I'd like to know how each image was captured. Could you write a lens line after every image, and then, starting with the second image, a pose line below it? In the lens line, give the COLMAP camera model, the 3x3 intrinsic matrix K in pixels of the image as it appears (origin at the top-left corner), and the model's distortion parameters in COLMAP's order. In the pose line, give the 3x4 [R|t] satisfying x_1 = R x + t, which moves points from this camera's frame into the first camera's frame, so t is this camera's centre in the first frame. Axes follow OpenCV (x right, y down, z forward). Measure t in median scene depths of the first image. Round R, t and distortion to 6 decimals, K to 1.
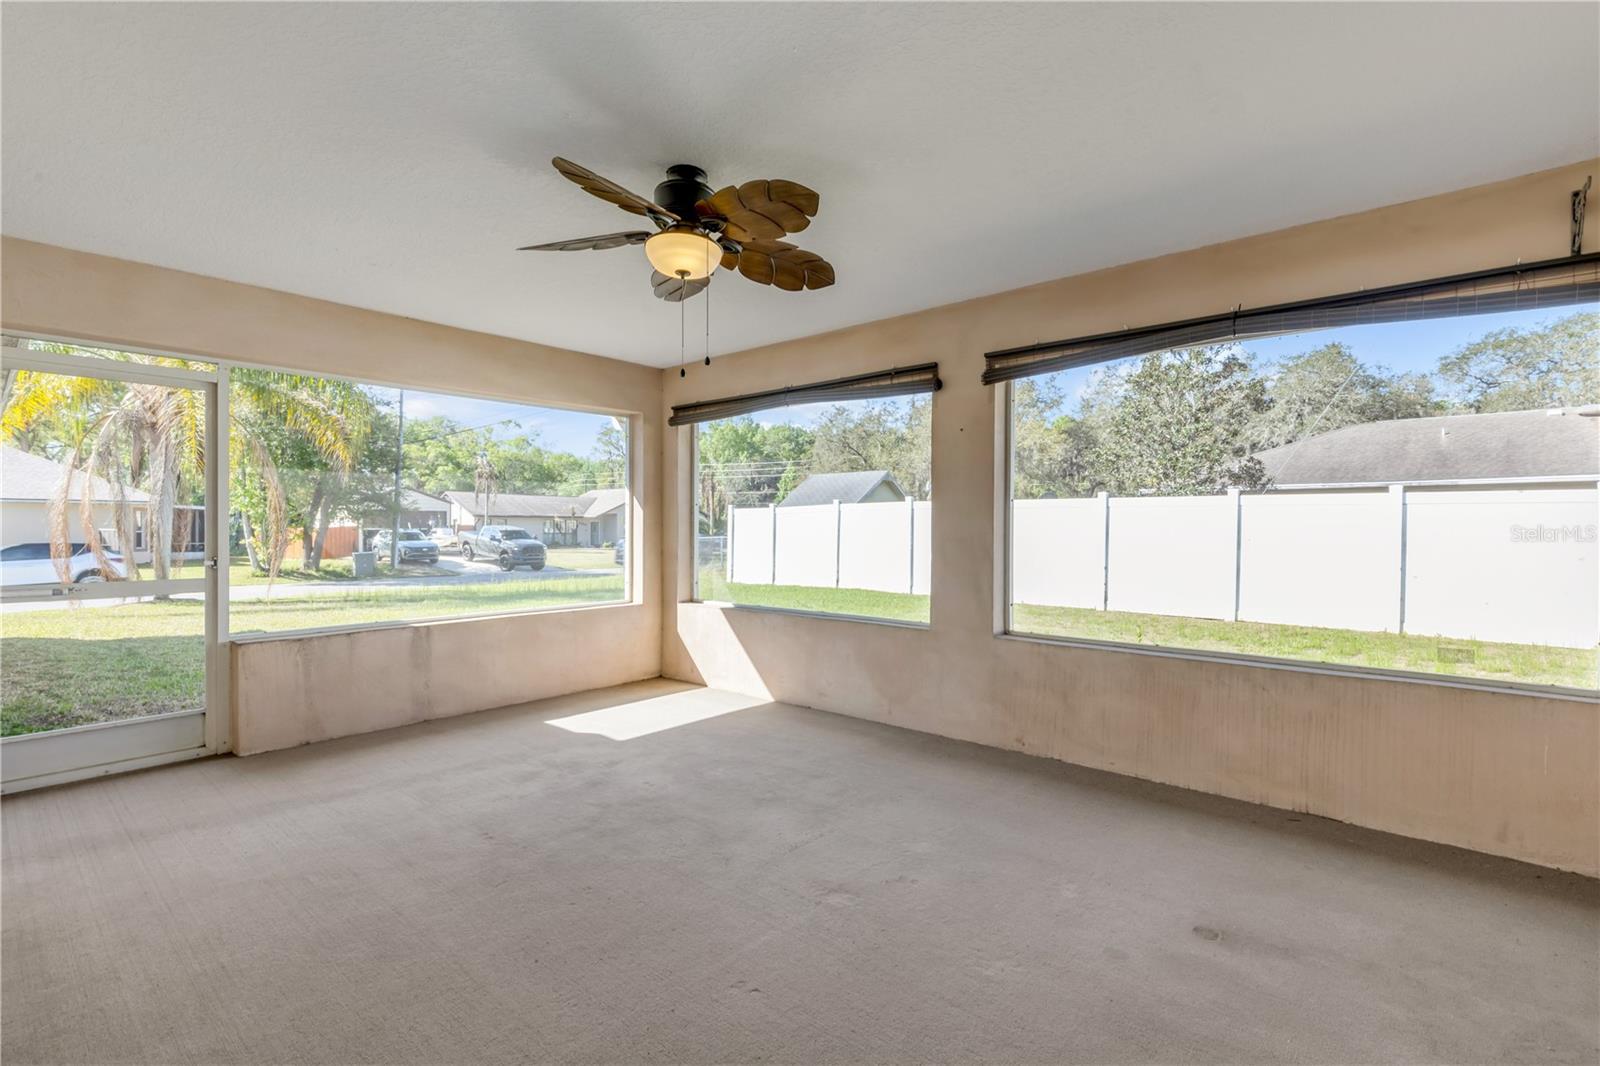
lens RADIAL K [[721.3, 0, 792.0], [0, 721.3, 525.3], [0, 0, 1]] dist [0.002182, 0.001266]
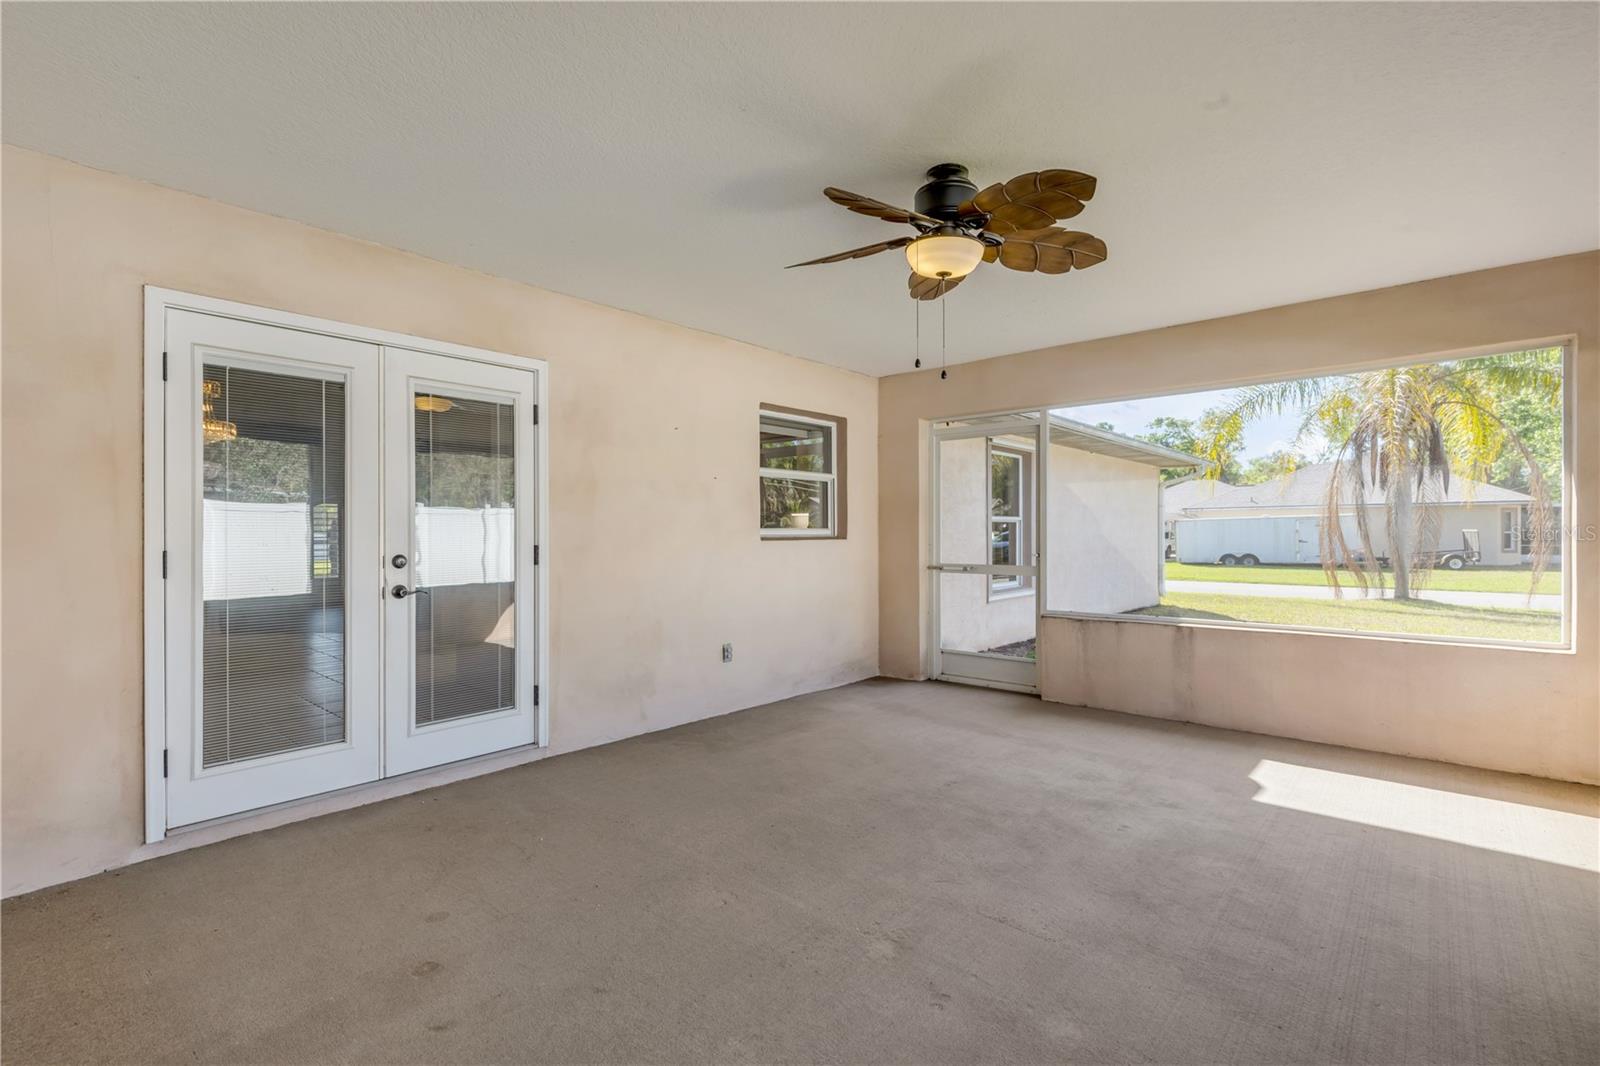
lens RADIAL K [[721.3, 0, 812.8], [0, 721.3, 530.0], [0, 0, 1]] dist [0.002182, 0.001266]
pose [[0.022611, -0.003490, -0.999738, 0.541636], [0.008856, 0.999955, -0.003291, 0.003594], [0.999705, -0.008779, 0.022641, 0.512065]]
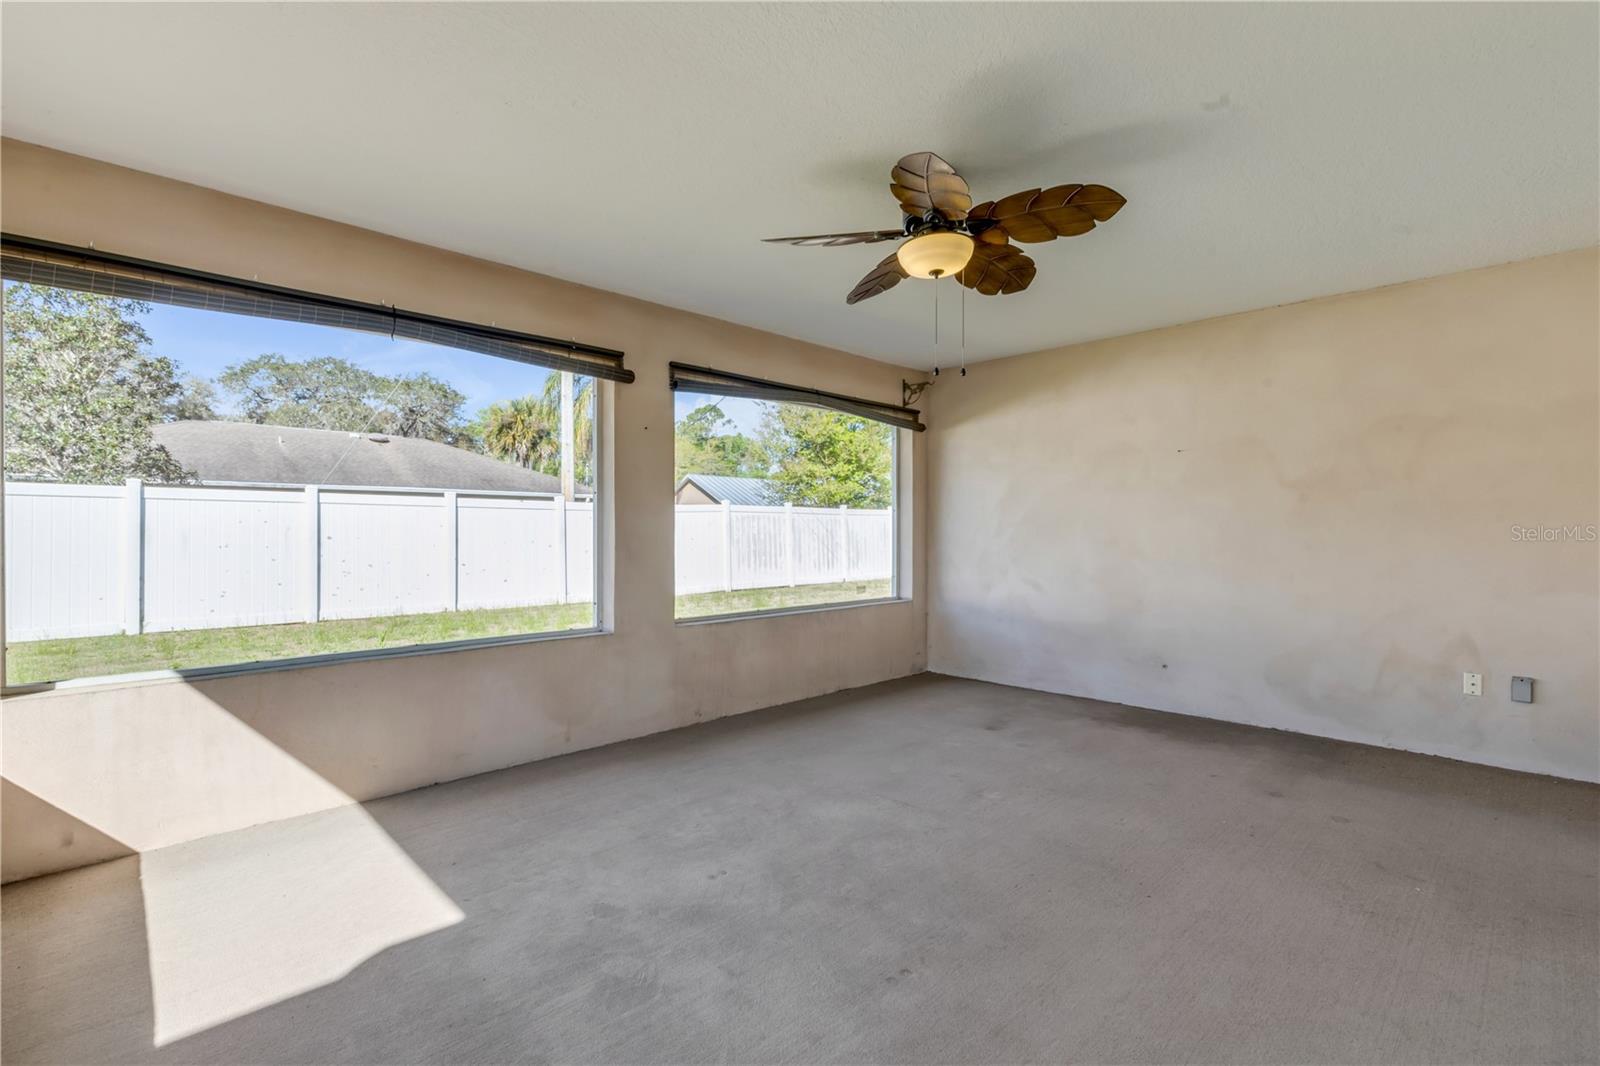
lens RADIAL K [[721.3, 0, 785.7], [0, 721.3, 540.7], [0, 0, 1]] dist [0.002182, 0.001266]
pose [[0.096155, -0.018010, 0.995203, -0.760190], [-0.005182, 0.999814, 0.018594, 0.004490], [-0.995353, -0.006945, 0.096044, 0.717696]]
